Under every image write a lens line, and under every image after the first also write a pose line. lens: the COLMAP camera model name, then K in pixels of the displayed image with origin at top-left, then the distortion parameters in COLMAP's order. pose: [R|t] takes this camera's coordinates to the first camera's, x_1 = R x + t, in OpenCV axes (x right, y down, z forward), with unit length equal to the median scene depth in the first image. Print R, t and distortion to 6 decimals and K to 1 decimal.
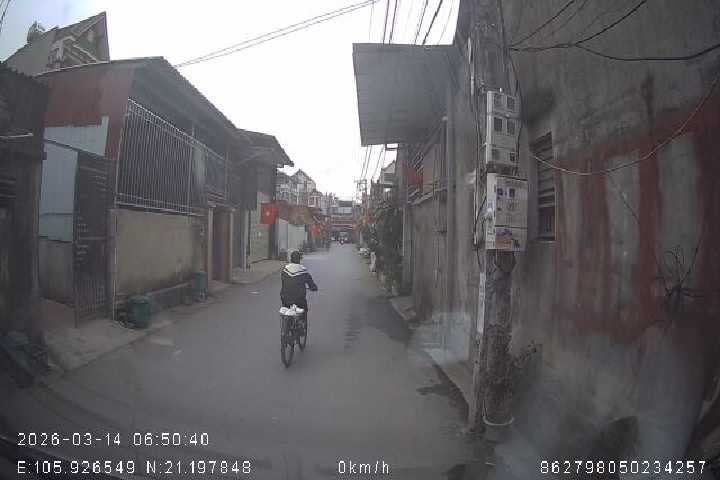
lens RADIAL K [[285.5, 0, 360.0], [0, 285.5, 240.0], [0, 0, 1]] dist [-0.022083, 0.000011]
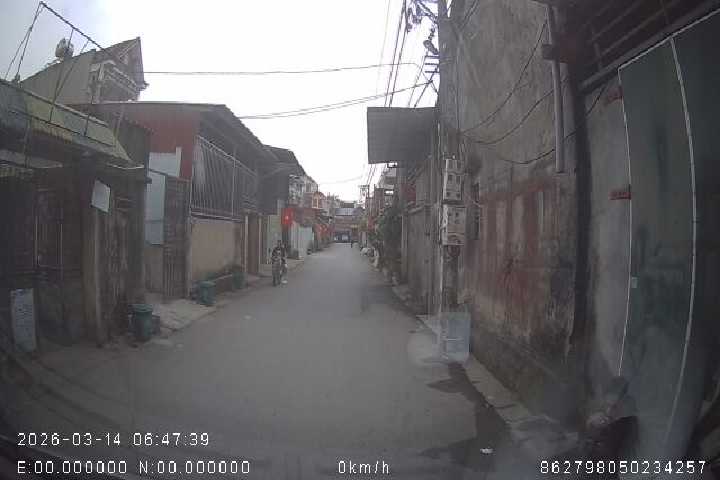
lens RADIAL K [[364.8, 0, 360.0], [0, 364.8, 240.0], [0, 0, 1]] dist [0.001092, -0.000178]
pose [[0.999721, -0.000873, 0.023595, -0.068511], [0.000907, 0.999999, -0.001433, 0.001333], [-0.023593, 0.001454, 0.999721, -0.580980]]
